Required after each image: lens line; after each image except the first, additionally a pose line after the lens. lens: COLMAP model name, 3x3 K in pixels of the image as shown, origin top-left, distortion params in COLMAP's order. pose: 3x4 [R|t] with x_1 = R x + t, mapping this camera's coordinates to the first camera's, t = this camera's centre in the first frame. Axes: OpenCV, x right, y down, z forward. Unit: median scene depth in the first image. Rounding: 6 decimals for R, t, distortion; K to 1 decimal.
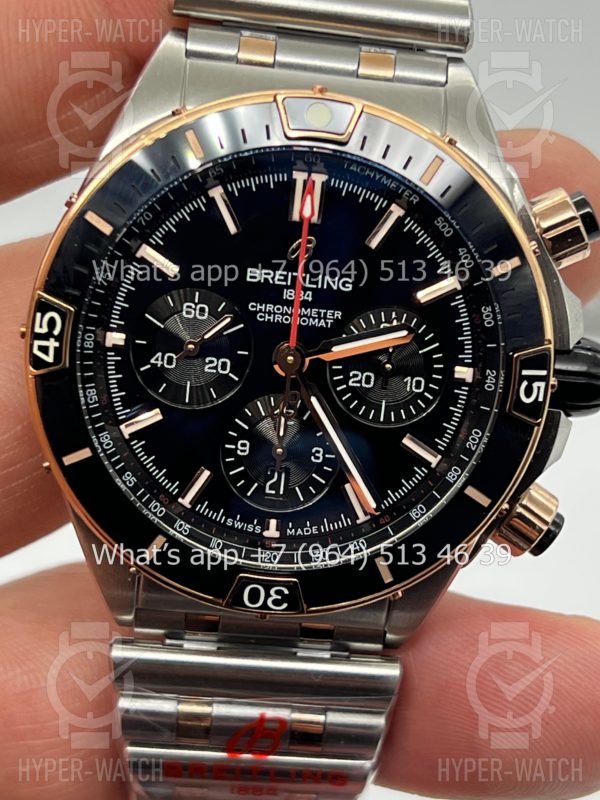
lens RADIAL K [[1884.5, 0, 300.3], [0, 1884.5, 396.9], [0, 0, 1]] dist [0.226104, 0.000000]
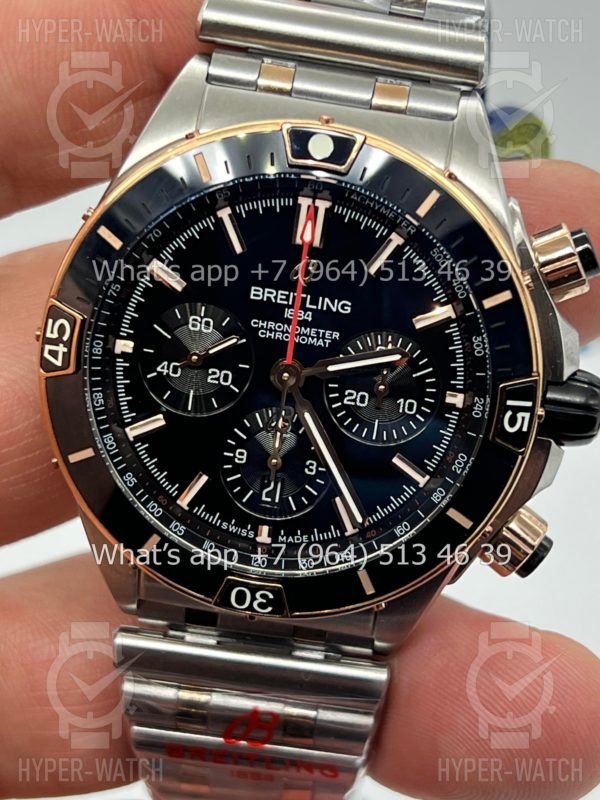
lens RADIAL K [[1884.5, 0, 299.5], [0, 1884.5, 399.1], [0, 0, 1]] dist [0.226104, 0.000000]
pose [[0.990940, 0.062263, -0.119002, 0.126254], [-0.058522, 0.997684, 0.034679, -0.043490], [0.120885, -0.027401, 0.992288, -0.037573]]
